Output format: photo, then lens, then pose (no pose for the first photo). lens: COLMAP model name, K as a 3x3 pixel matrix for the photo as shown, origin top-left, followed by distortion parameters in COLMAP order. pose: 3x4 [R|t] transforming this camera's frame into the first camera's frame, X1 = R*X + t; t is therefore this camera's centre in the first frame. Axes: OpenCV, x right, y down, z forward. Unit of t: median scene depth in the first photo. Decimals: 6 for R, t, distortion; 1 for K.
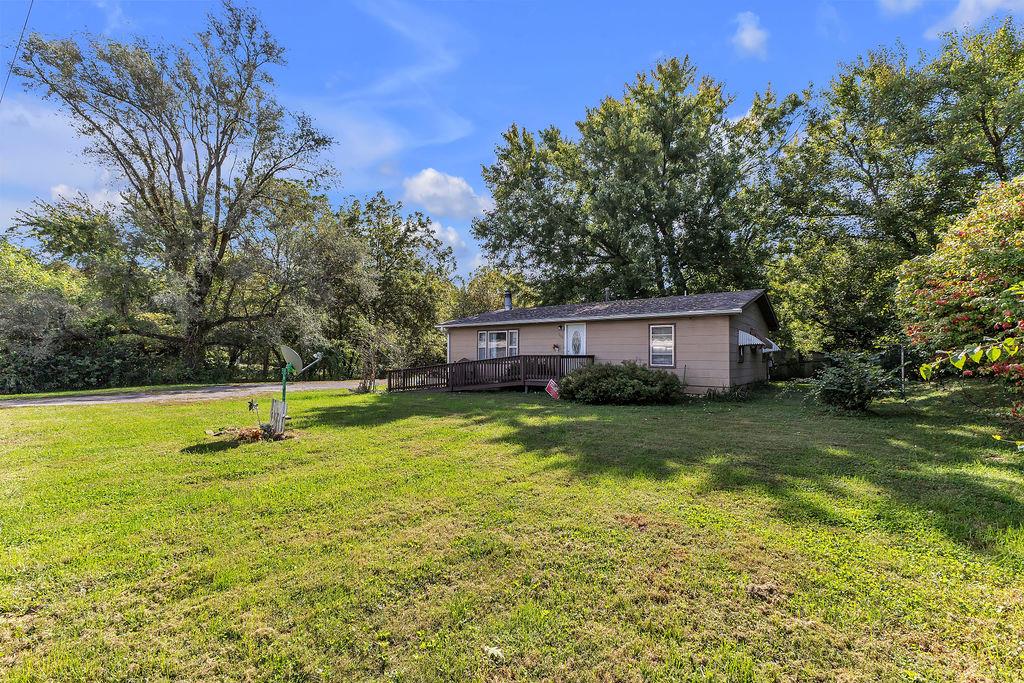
lens RADIAL K [[445.2, 0, 509.8], [0, 445.2, 332.2], [0, 0, 1]] dist [0.011903, 0.000150]
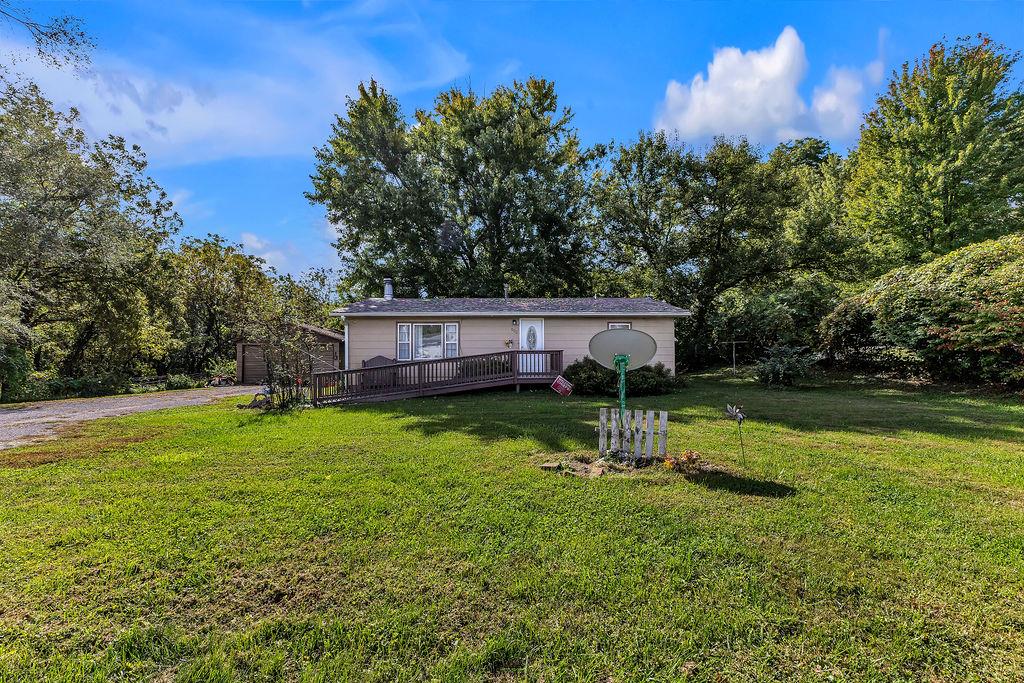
lens RADIAL K [[445.2, 0, 509.8], [0, 445.2, 332.2], [0, 0, 1]] dist [0.011903, 0.000150]
pose [[0.772317, 0.022888, 0.634825, -0.499788], [-0.025572, 0.999661, -0.004933, 0.016754], [-0.634722, -0.012424, 0.772640, 0.268450]]
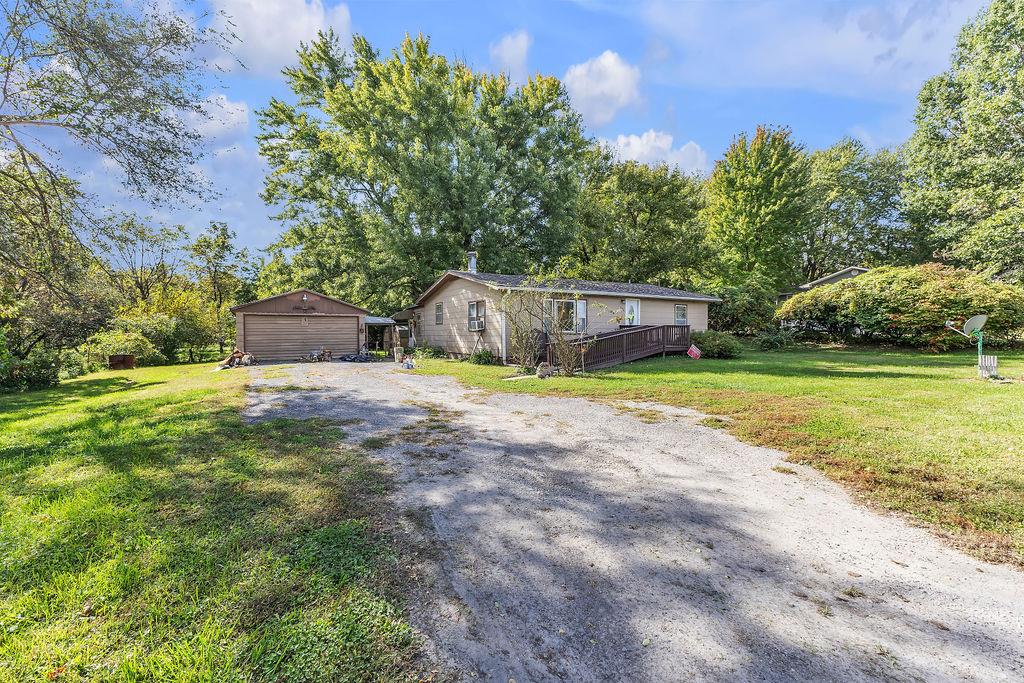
lens RADIAL K [[445.2, 0, 509.8], [0, 445.2, 332.2], [0, 0, 1]] dist [0.011903, 0.000150]
pose [[0.406722, -0.009140, 0.913506, -1.131372], [-0.051767, 0.998113, 0.033035, 0.050272], [-0.912084, -0.060726, 0.405482, 0.789028]]
